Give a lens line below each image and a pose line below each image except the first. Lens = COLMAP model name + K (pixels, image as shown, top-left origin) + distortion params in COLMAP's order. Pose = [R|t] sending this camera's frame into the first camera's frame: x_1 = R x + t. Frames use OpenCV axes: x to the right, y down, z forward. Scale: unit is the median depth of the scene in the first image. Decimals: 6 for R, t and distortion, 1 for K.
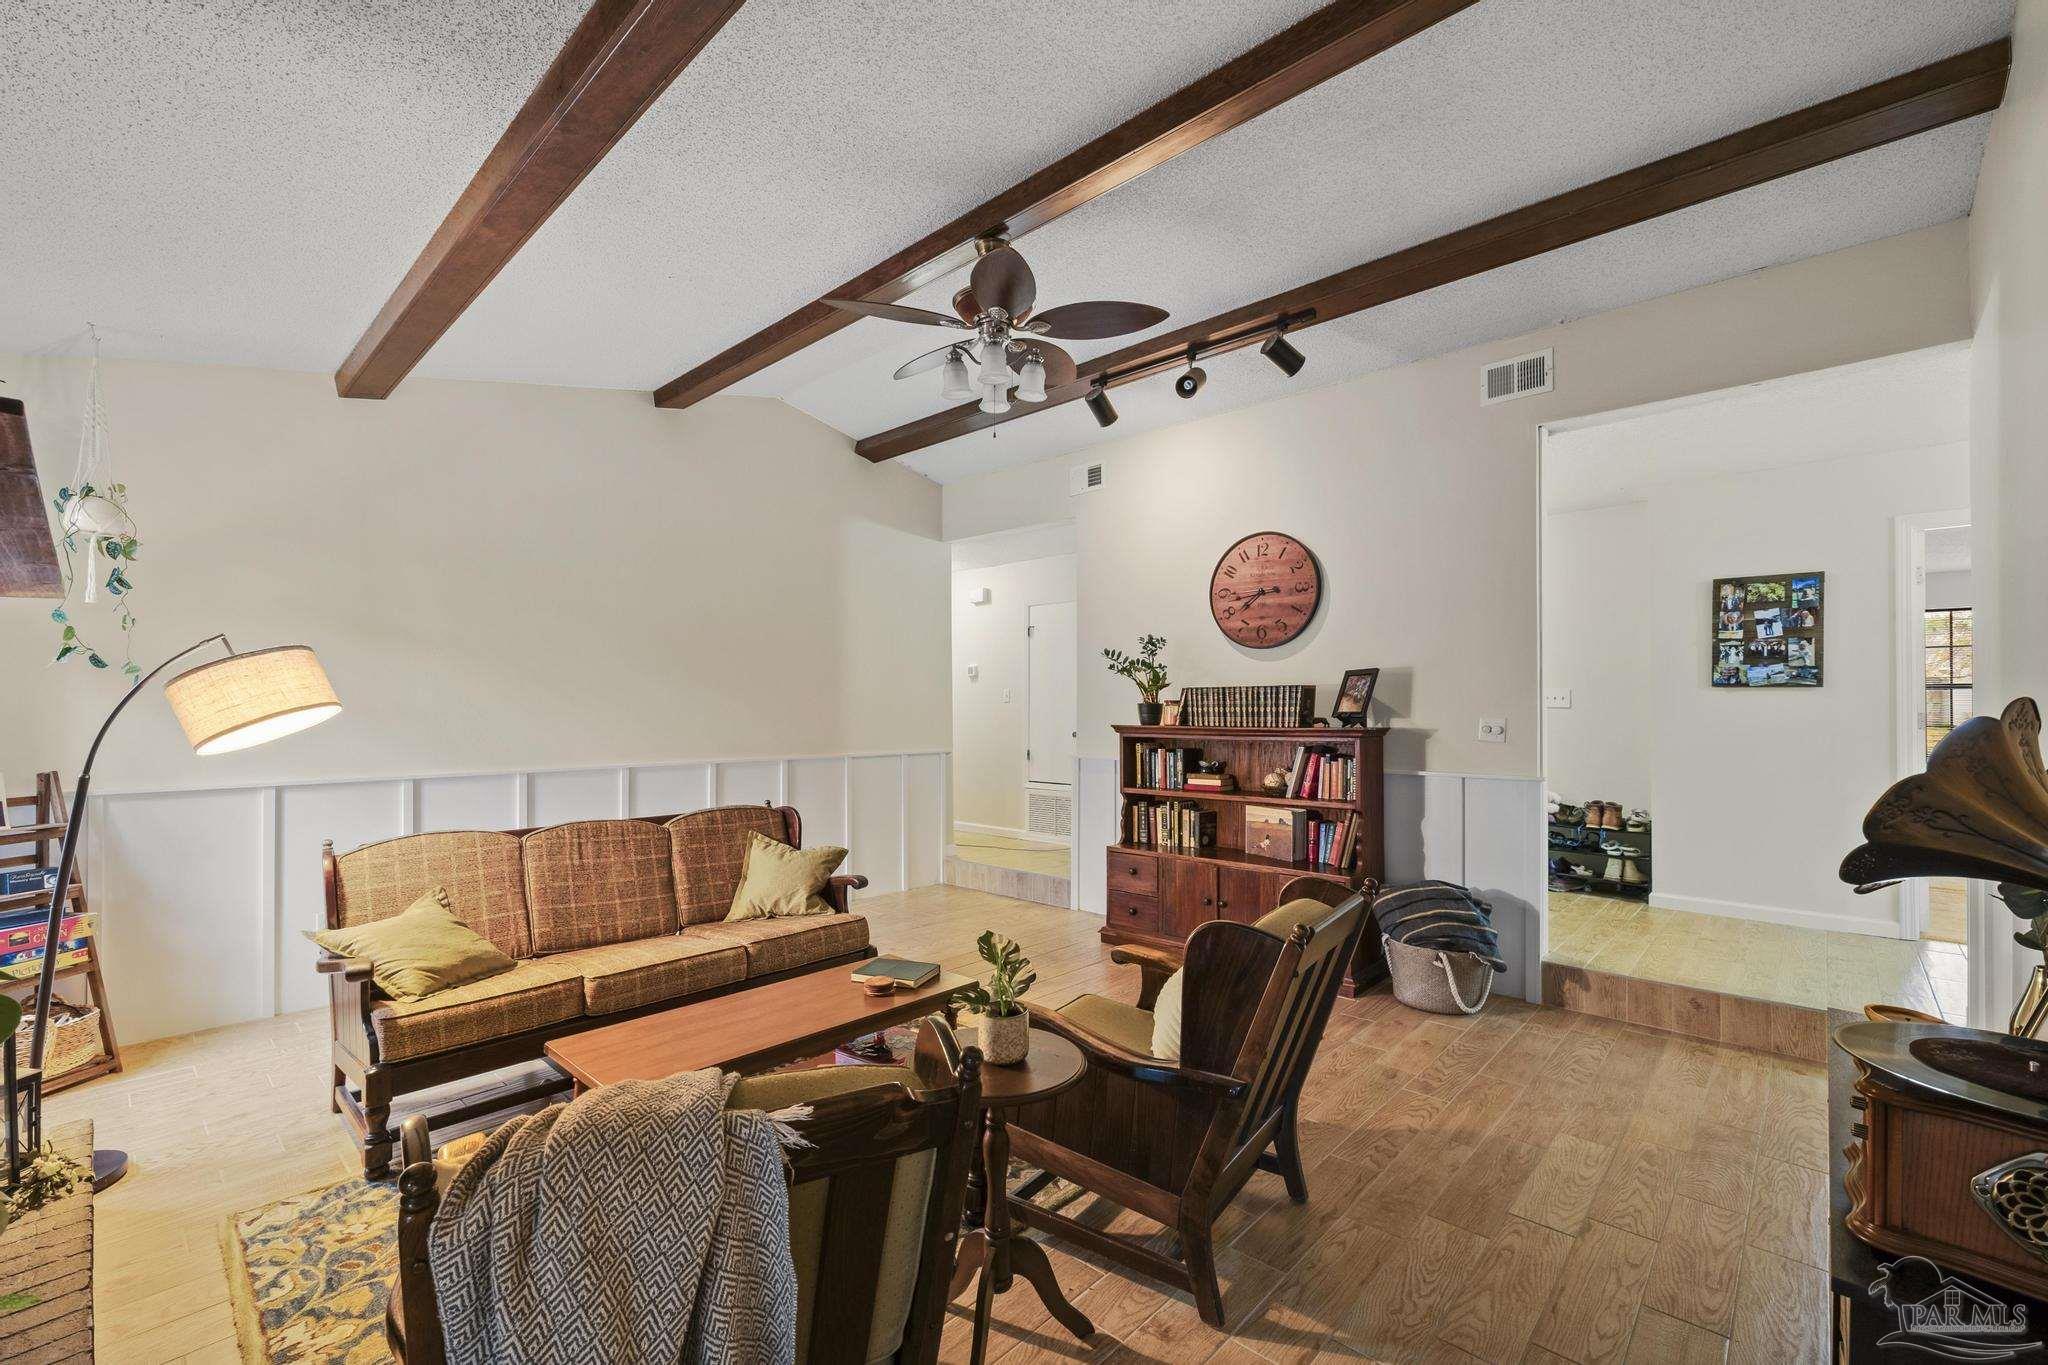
lens RADIAL K [[867.4, 0, 1021.4], [0, 867.4, 699.2], [0, 0, 1]] dist [0.001440, 0.000387]
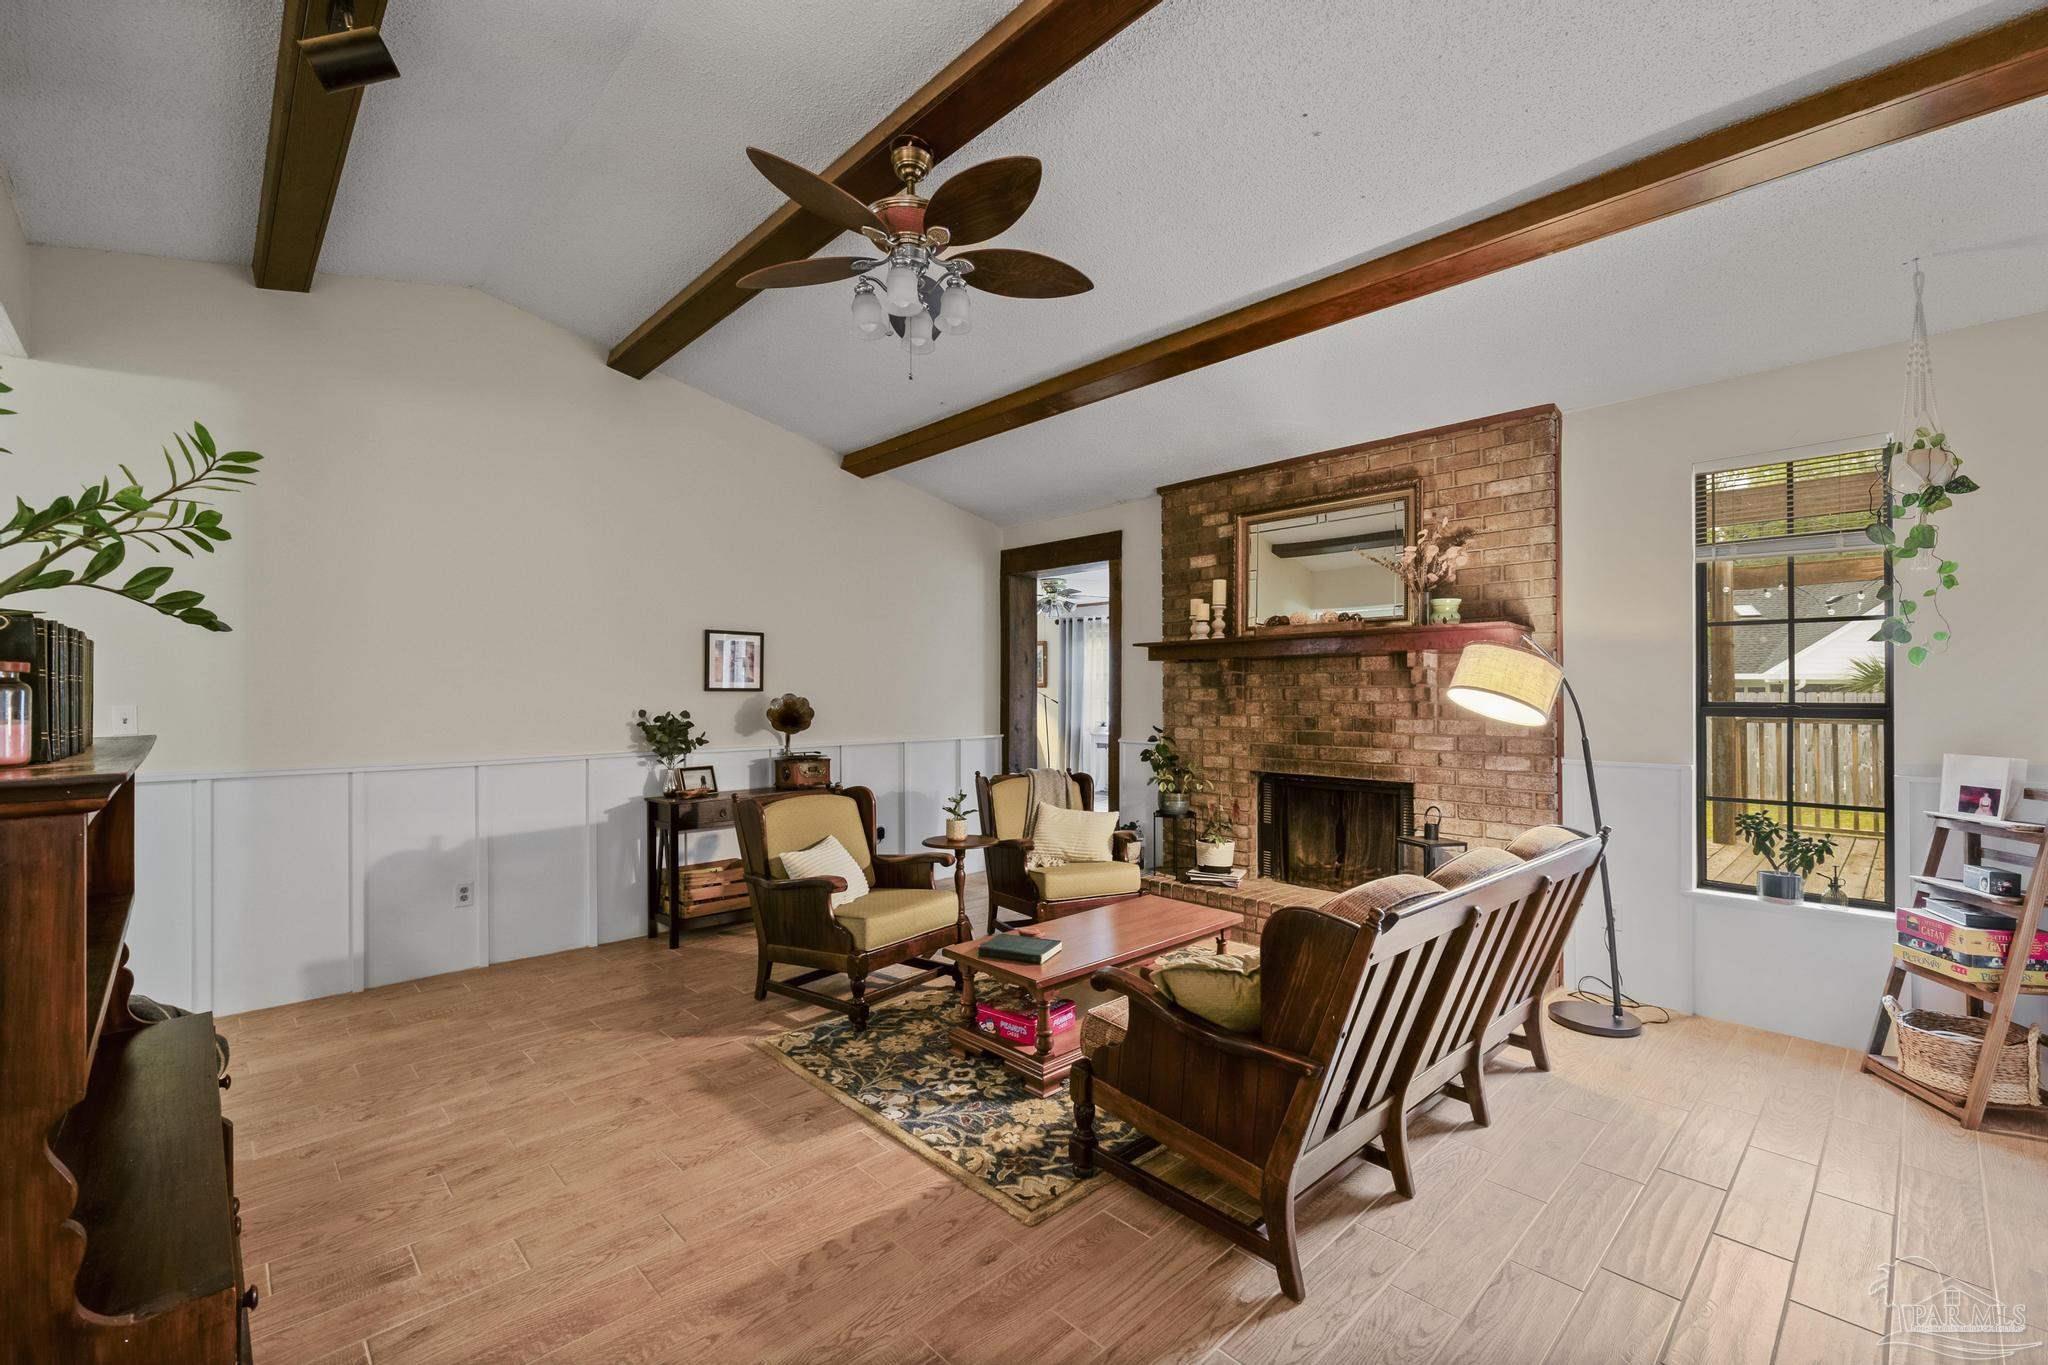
lens RADIAL K [[869.6, 0, 1030.2], [0, 869.6, 689.3], [0, 0, 1]] dist [0.001400, 0.000074]
pose [[-0.998236, 0.004655, 0.059192, -0.230965], [0.003883, 0.999906, -0.013161, 0.022743], [-0.059248, -0.012908, -0.998160, 2.179661]]
